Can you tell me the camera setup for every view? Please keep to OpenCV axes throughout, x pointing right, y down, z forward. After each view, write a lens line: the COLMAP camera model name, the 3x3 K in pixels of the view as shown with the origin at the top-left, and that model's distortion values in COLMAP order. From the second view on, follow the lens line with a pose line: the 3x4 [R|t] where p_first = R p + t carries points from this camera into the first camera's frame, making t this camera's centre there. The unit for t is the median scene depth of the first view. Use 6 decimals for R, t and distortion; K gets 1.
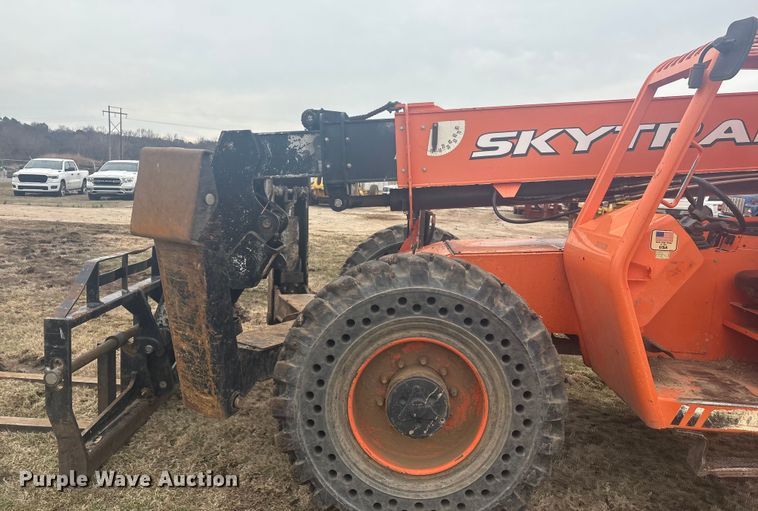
lens RADIAL K [[580.8, 0, 389.4], [0, 580.8, 238.4], [0, 0, 1]] dist [0.073632, -0.088182]
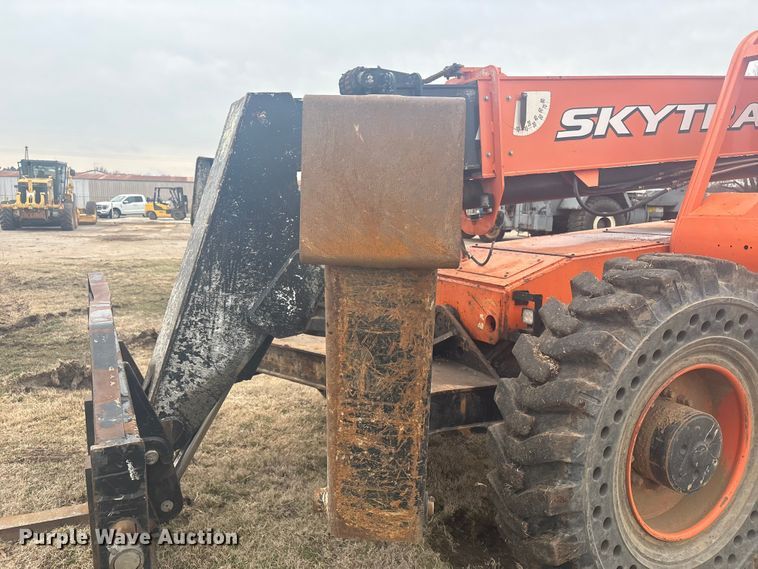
lens RADIAL K [[576.6, 0, 379.0], [0, 576.6, 284.5], [0, 0, 1]] dist [0.070445, -0.076167]
pose [[0.886128, -0.102301, 0.452008, -0.623971], [0.076663, 0.994252, 0.074734, -0.019686], [-0.457055, -0.031572, 0.888878, 0.500325]]
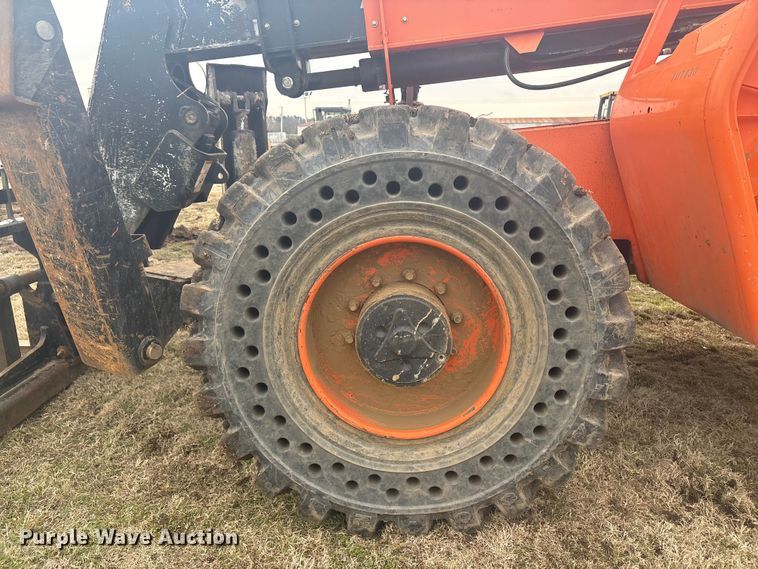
lens RADIAL K [[576.6, 0, 379.0], [0, 576.6, 284.5], [0, 0, 1]] dist [0.070445, -0.076167]
pose [[0.998027, -0.056051, -0.028301, 0.042041], [0.059320, 0.989433, 0.132303, 0.133571], [0.020586, -0.133721, 0.990805, 0.351735]]
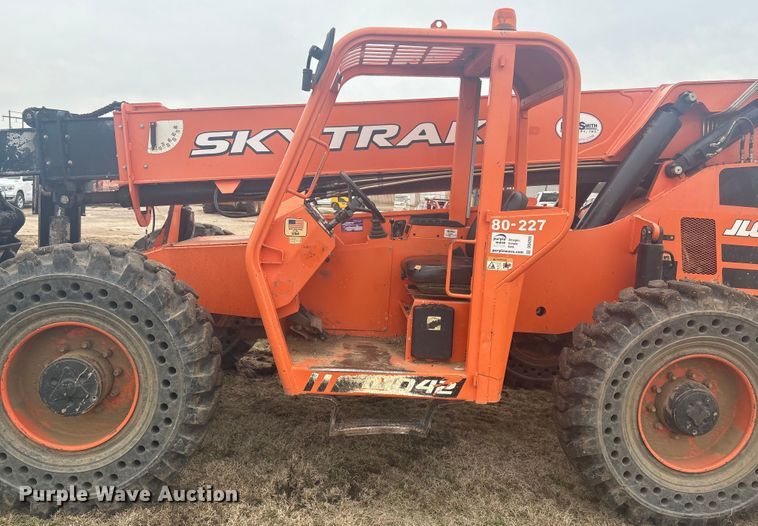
lens RADIAL K [[563.7, 0, 371.9], [0, 563.7, 253.2], [0, 0, 1]] dist [0.081046, -0.077527]
pose [[0.995382, -0.015576, 0.094719, 0.485489], [0.014309, 0.999799, 0.014039, 0.037953], [-0.094919, -0.012619, 0.995405, -0.082996]]
